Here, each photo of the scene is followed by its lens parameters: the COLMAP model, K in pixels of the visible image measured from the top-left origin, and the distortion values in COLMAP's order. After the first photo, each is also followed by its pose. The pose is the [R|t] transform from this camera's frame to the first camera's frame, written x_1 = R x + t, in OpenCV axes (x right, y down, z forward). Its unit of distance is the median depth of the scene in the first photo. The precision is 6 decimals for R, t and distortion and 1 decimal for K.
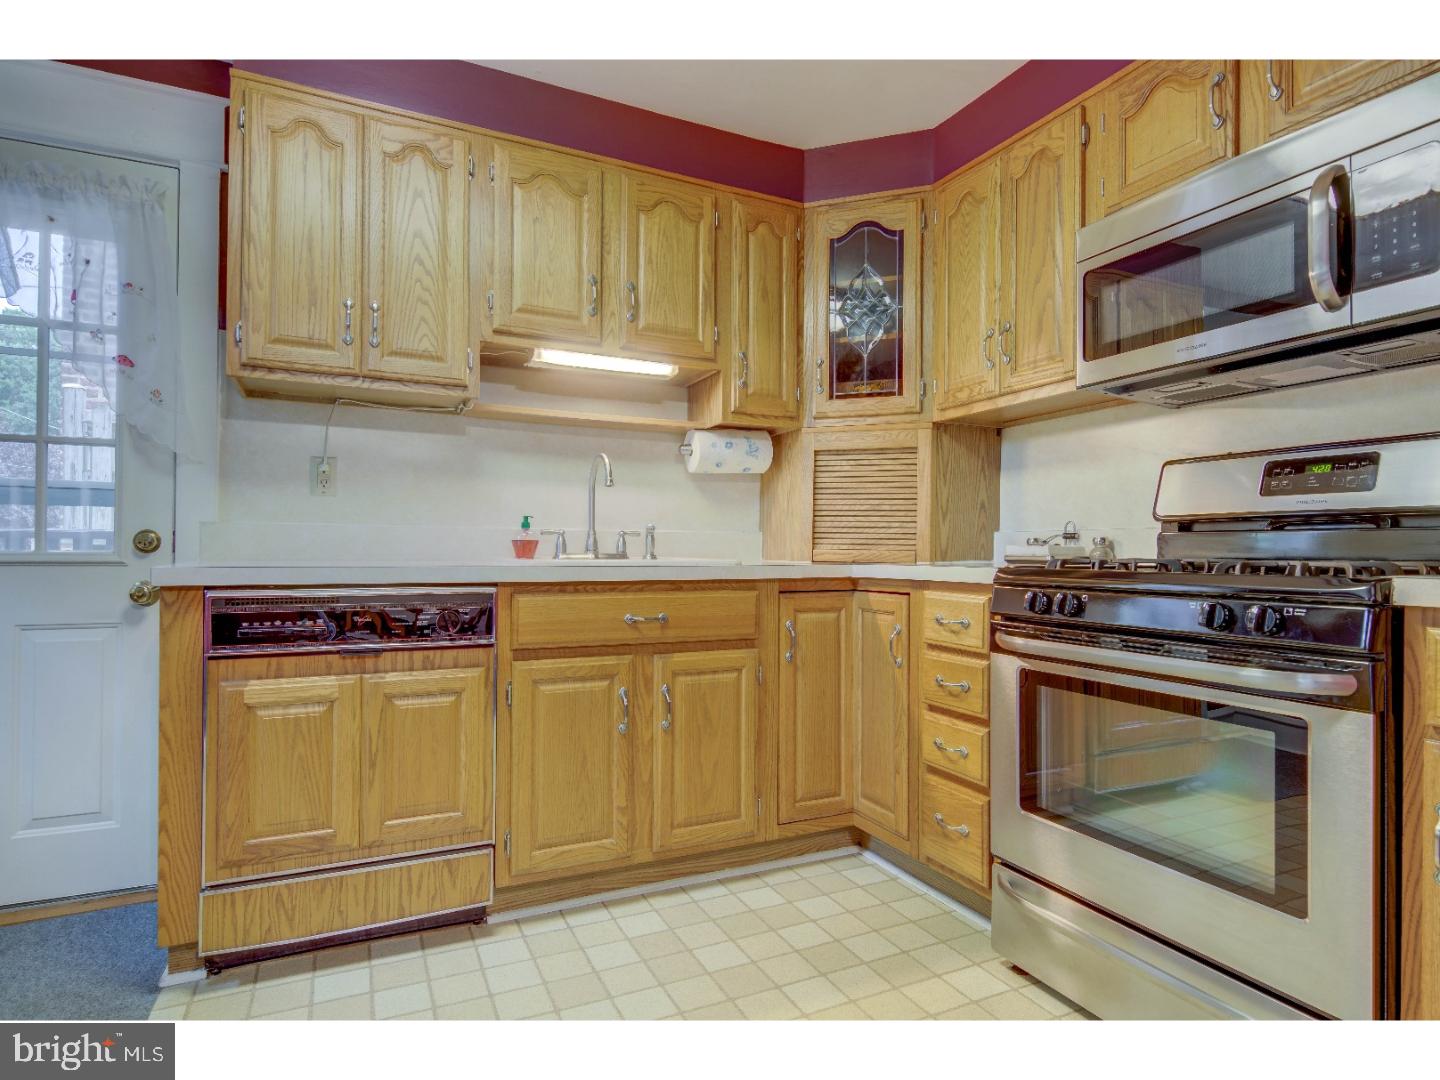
lens RADIAL K [[781.4, 0, 721.0], [0, 781.4, 547.3], [0, 0, 1]] dist [0.010717, -0.010556]
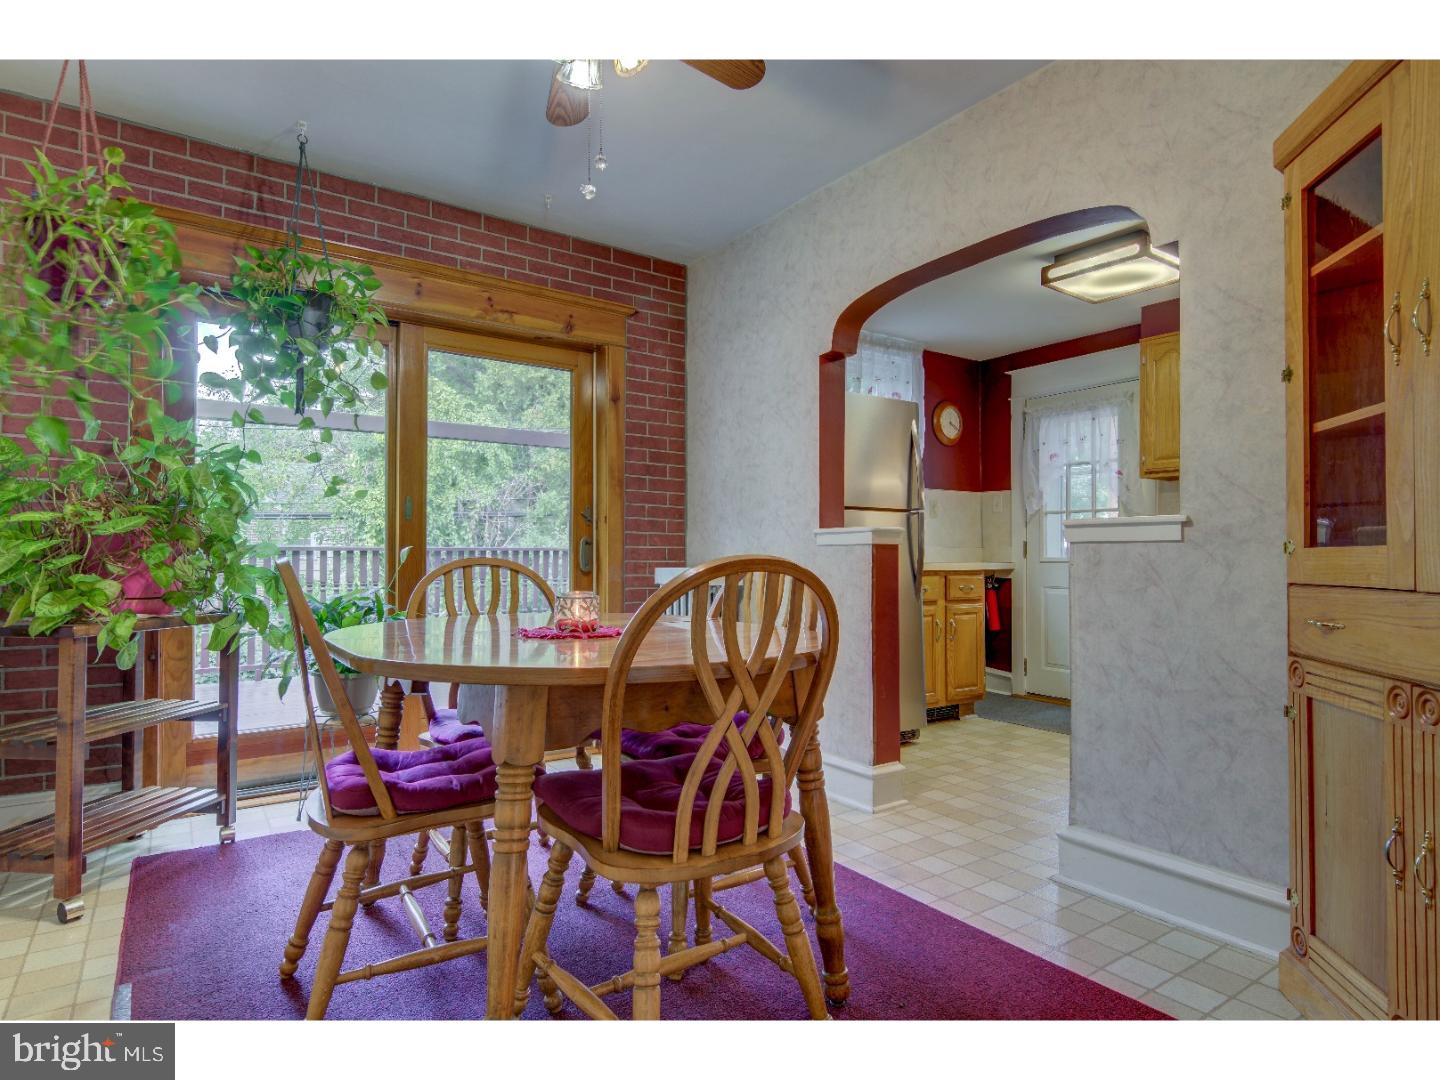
lens RADIAL K [[781.4, 0, 721.0], [0, 781.4, 547.3], [0, 0, 1]] dist [0.010717, -0.010556]
pose [[0.160996, -0.012799, -0.986872, 1.261102], [0.007316, 0.999904, -0.011774, -0.005831], [0.986928, -0.005324, 0.161074, -0.489455]]
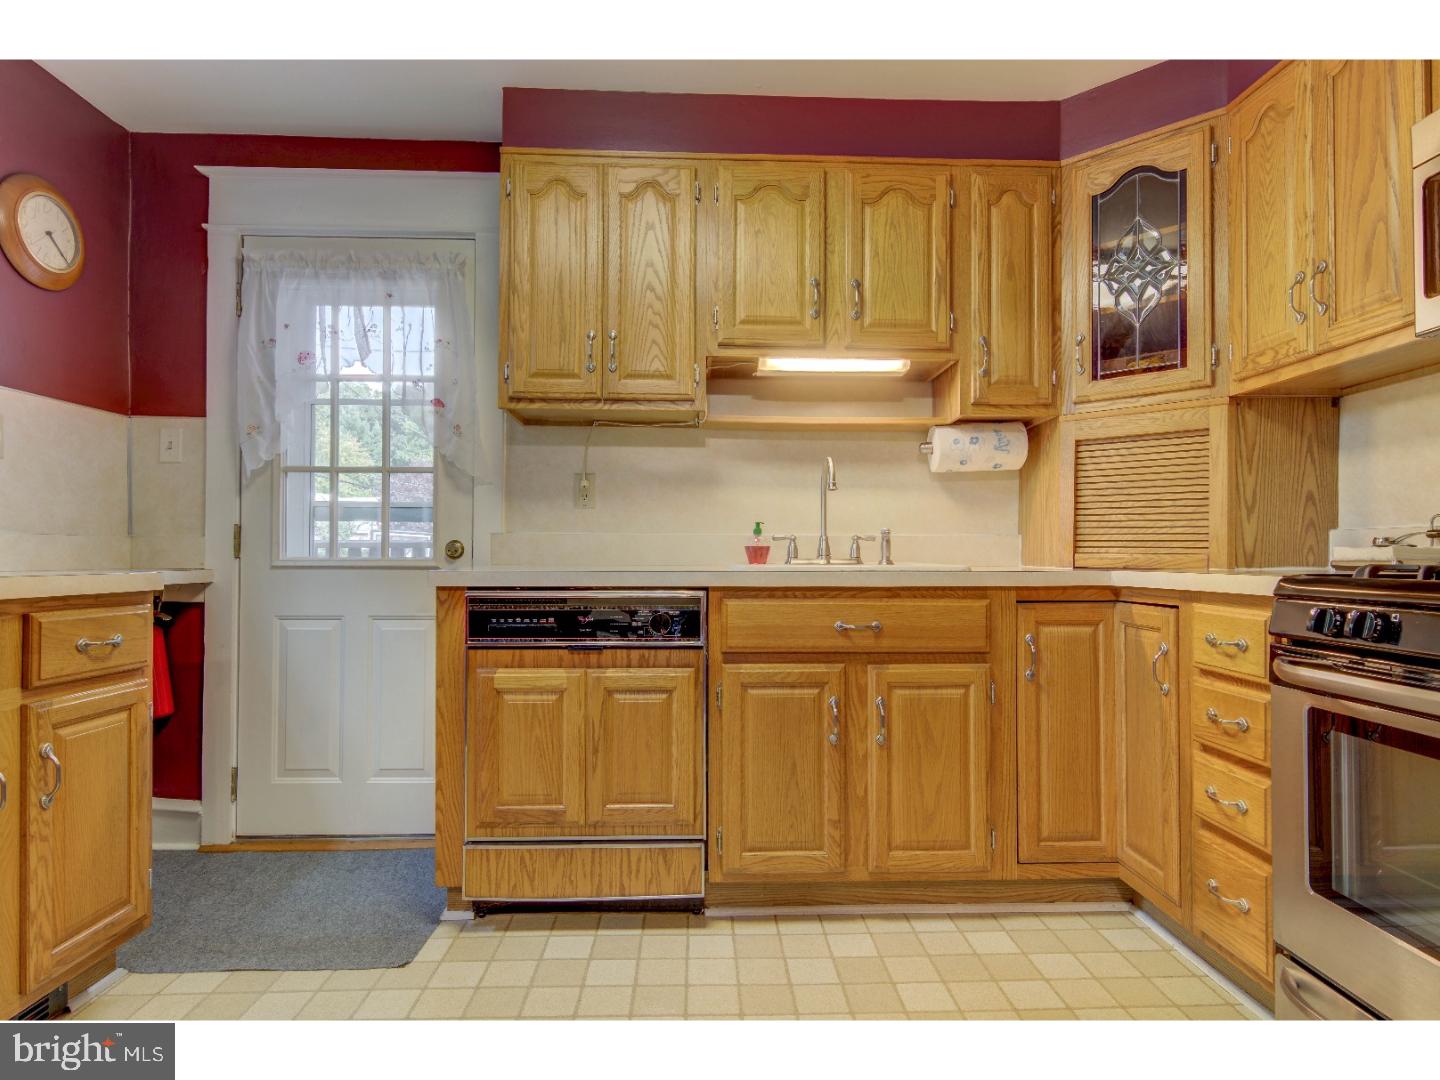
lens RADIAL K [[781.4, 0, 721.0], [0, 781.4, 547.3], [0, 0, 1]] dist [0.010717, -0.010556]
pose [[0.917289, -0.008146, -0.398140, 0.131001], [0.005434, 0.999954, -0.007939, 0.000633], [0.398186, 0.005119, 0.917291, 0.051195]]
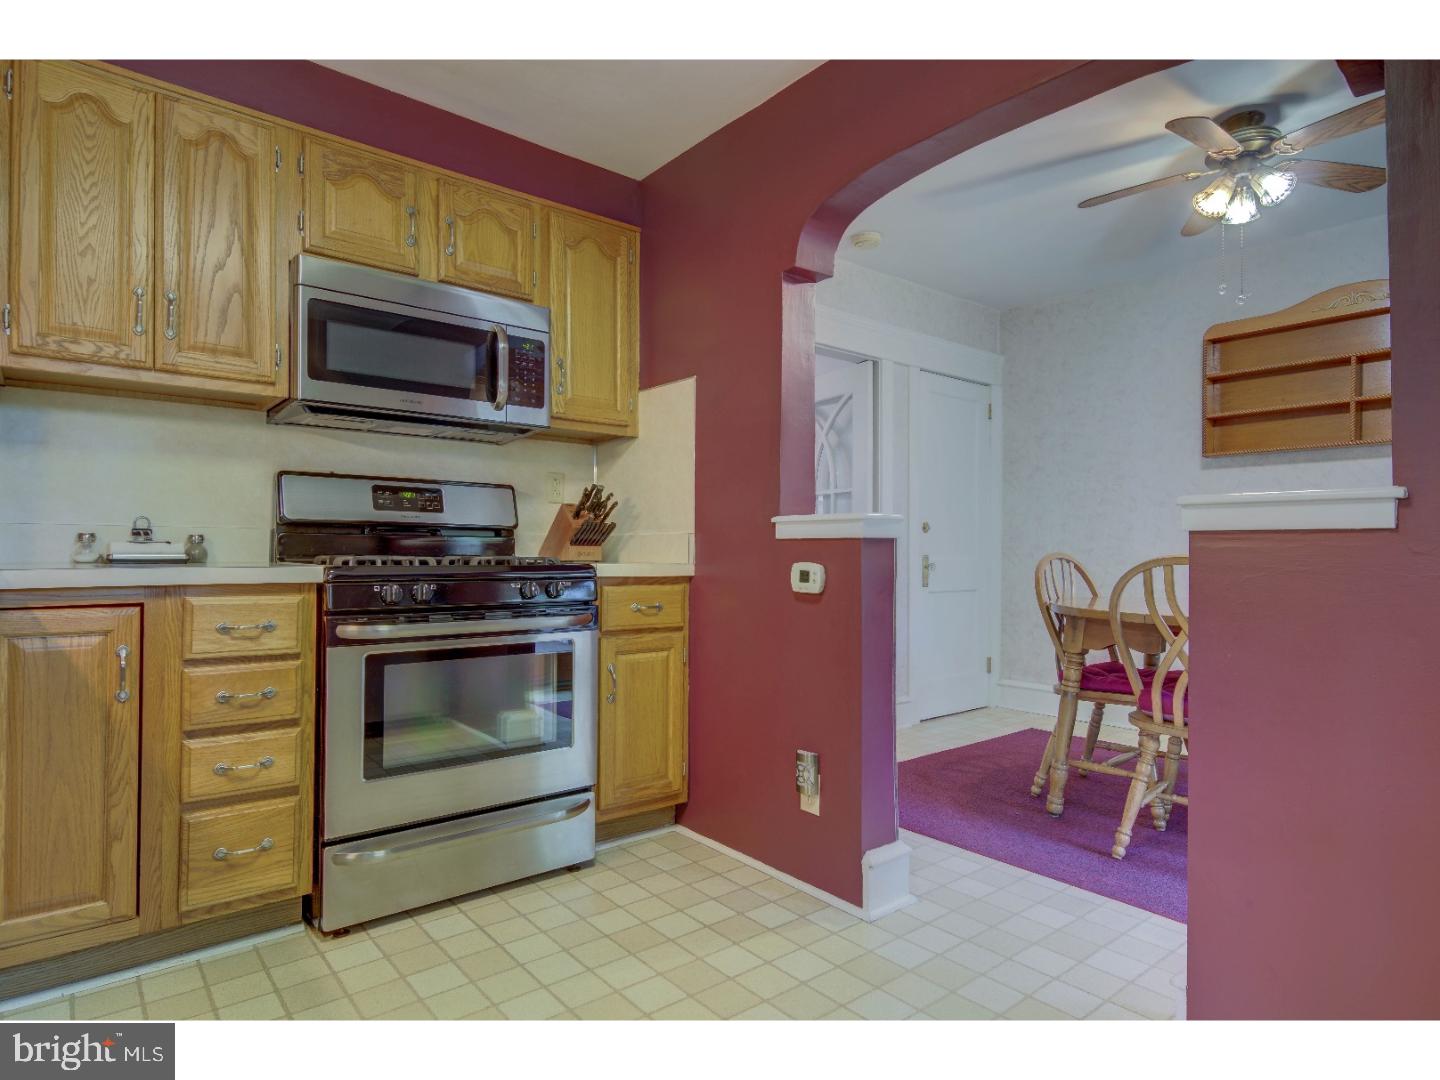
lens RADIAL K [[797.3, 0, 720.0], [0, 797.3, 540.0], [0, 0, 1]] dist [0.001141, 0.000253]
pose [[-0.242139, 0.006879, 0.970217, -0.696445], [-0.014413, 0.999839, -0.010686, -0.005109], [-0.970134, -0.016571, -0.242001, 0.642377]]
